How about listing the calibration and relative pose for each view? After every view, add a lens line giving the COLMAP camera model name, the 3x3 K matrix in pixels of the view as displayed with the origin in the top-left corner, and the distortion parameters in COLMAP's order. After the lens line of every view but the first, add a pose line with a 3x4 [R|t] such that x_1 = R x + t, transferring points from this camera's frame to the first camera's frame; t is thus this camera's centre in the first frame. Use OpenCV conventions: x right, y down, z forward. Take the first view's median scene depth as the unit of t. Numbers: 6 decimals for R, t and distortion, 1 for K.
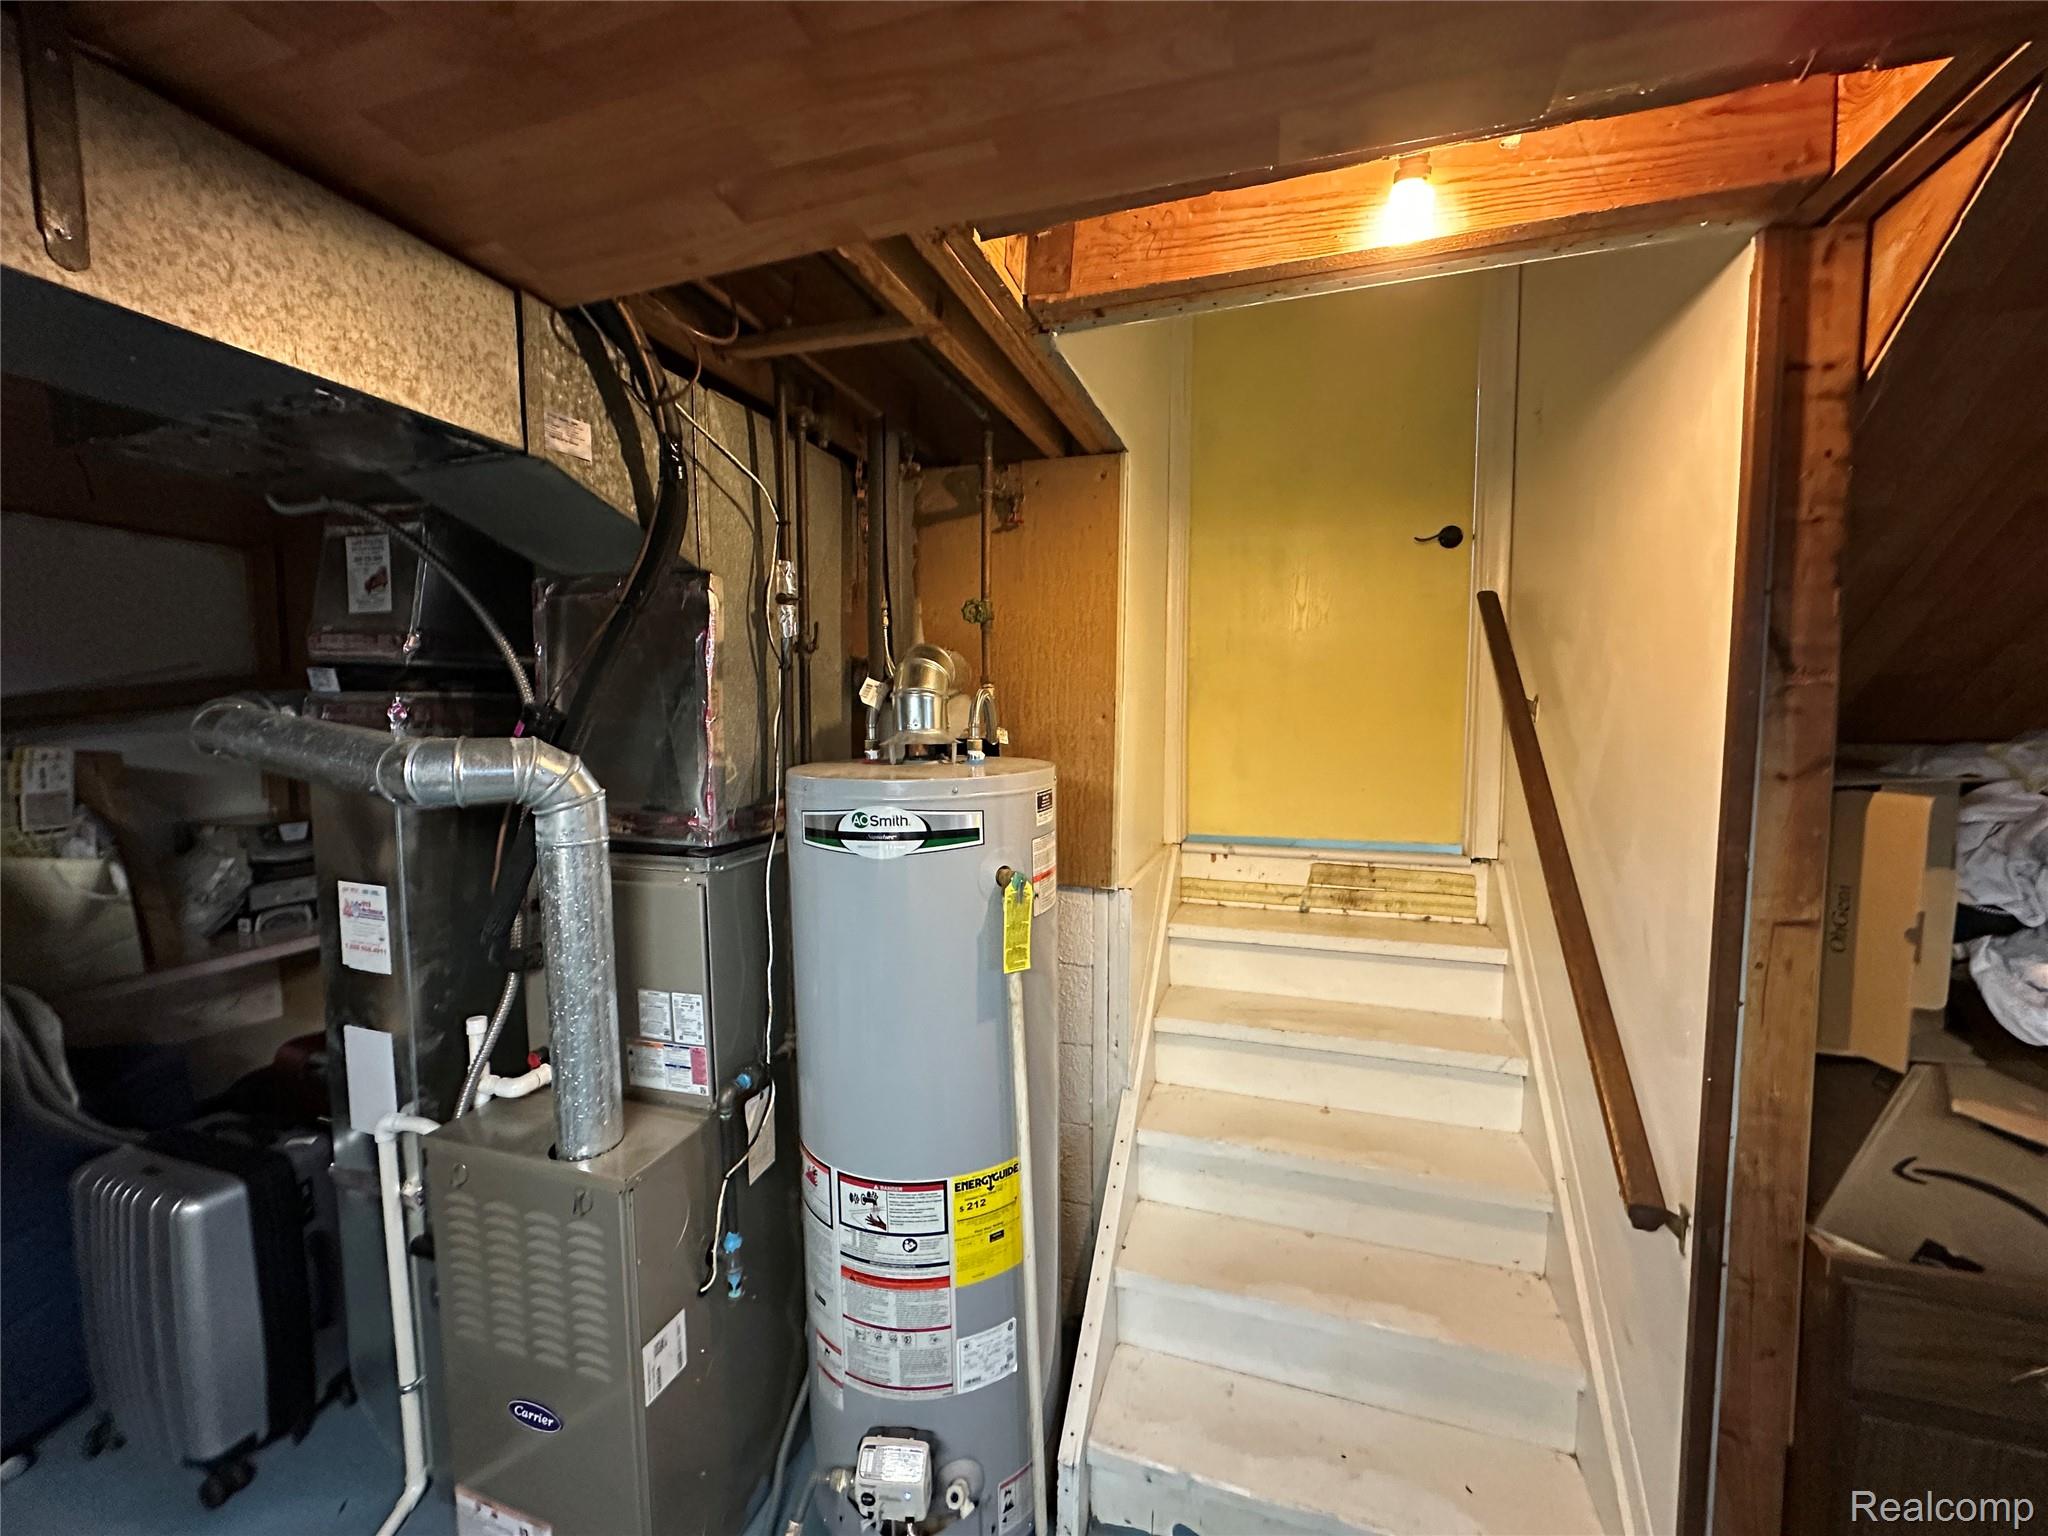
lens RADIAL K [[812.0, 0, 1026.8], [0, 812.0, 769.3], [0, 0, 1]] dist [-0.000923, -0.000448]
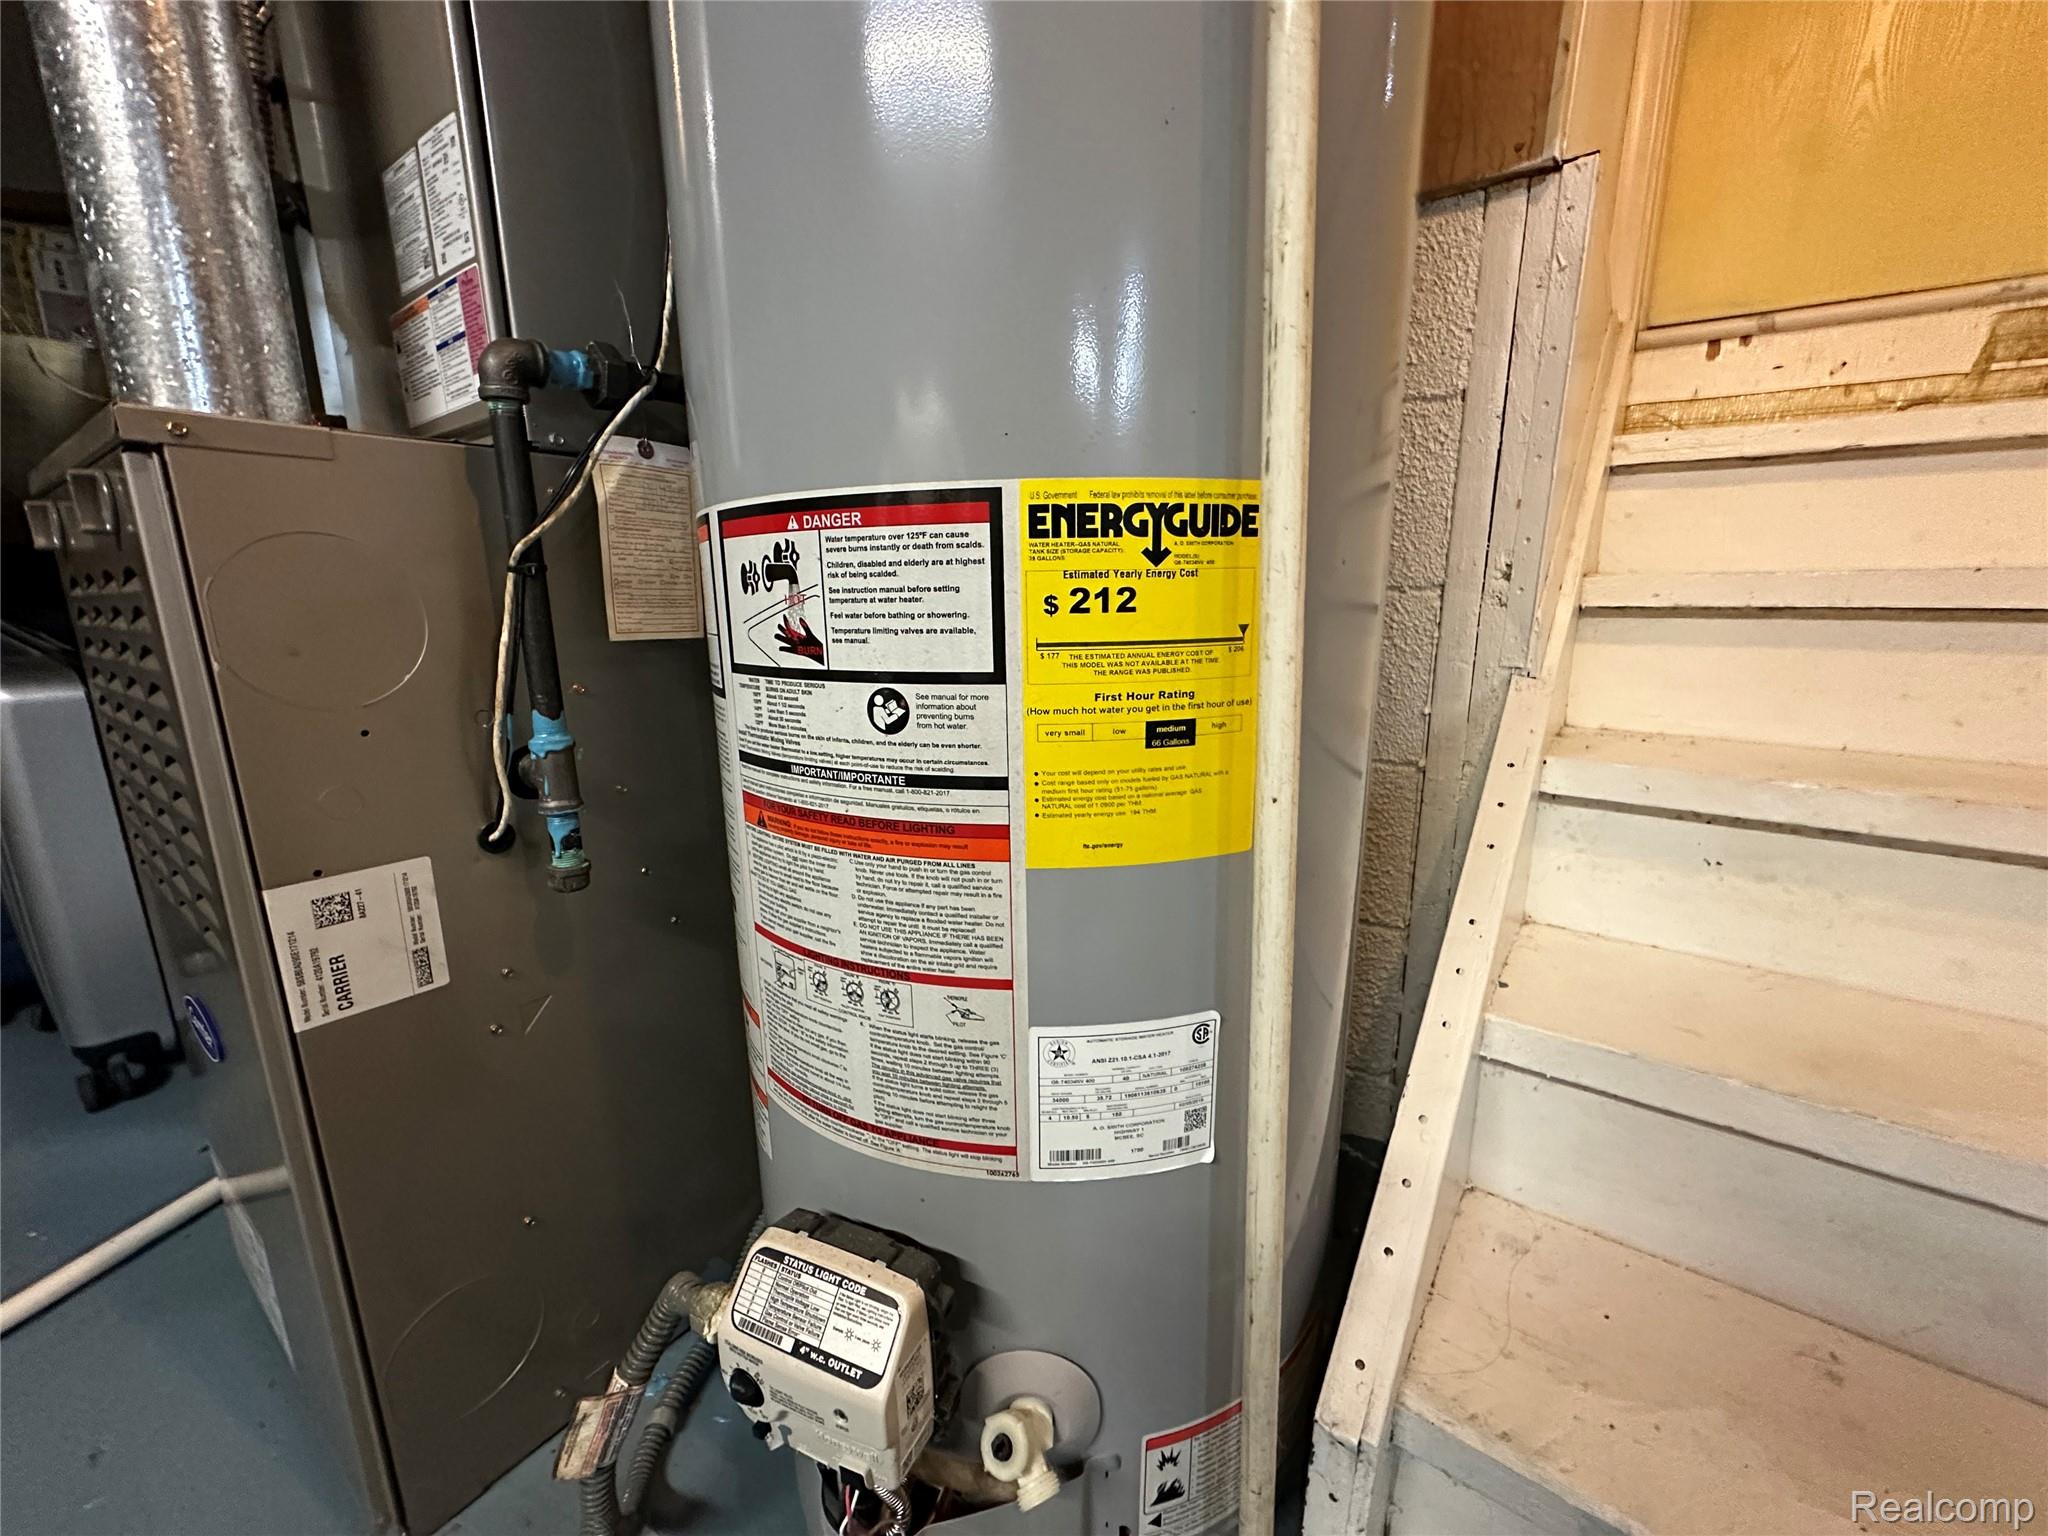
lens RADIAL K [[812.0, 0, 1029.5], [0, 812.0, 771.1], [0, 0, 1]] dist [-0.000923, -0.000448]
pose [[0.951401, 0.071024, -0.299652, 0.005183], [-0.028825, 0.989308, 0.142966, 0.552596], [0.306602, -0.127381, 0.943276, 0.701732]]
